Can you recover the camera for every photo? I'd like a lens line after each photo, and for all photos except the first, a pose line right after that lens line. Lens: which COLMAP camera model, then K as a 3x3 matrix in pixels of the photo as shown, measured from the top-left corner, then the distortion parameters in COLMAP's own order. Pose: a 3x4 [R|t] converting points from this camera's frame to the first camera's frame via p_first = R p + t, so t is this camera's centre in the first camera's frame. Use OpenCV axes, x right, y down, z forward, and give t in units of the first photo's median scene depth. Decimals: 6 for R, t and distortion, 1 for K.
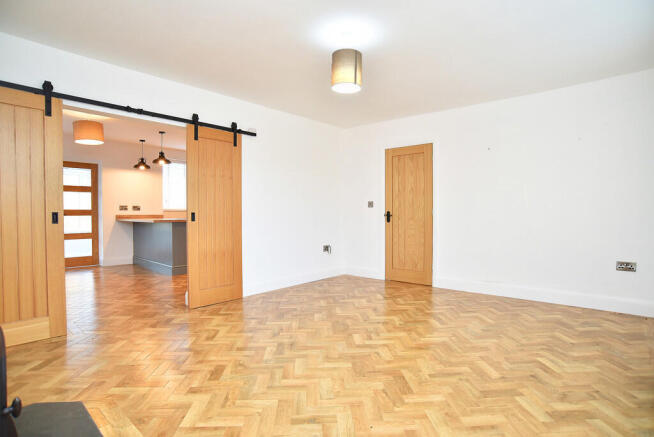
lens RADIAL K [[336.3, 0, 328.7], [0, 336.3, 216.0], [0, 0, 1]] dist [-0.111117, 0.067062]
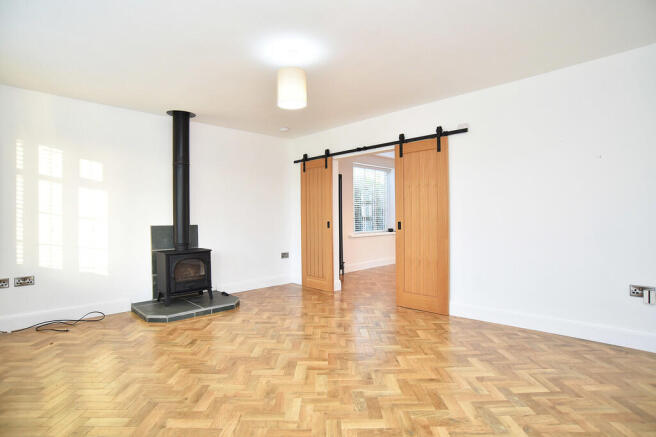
lens RADIAL K [[337.4, 0, 329.7], [0, 337.4, 215.9], [0, 0, 1]] dist [-0.111117, 0.067062]
pose [[-0.058511, -0.000515, -0.998287, 0.983353], [0.006921, 0.999976, -0.000921, -0.040273], [0.998263, -0.006963, -0.058506, 1.073065]]
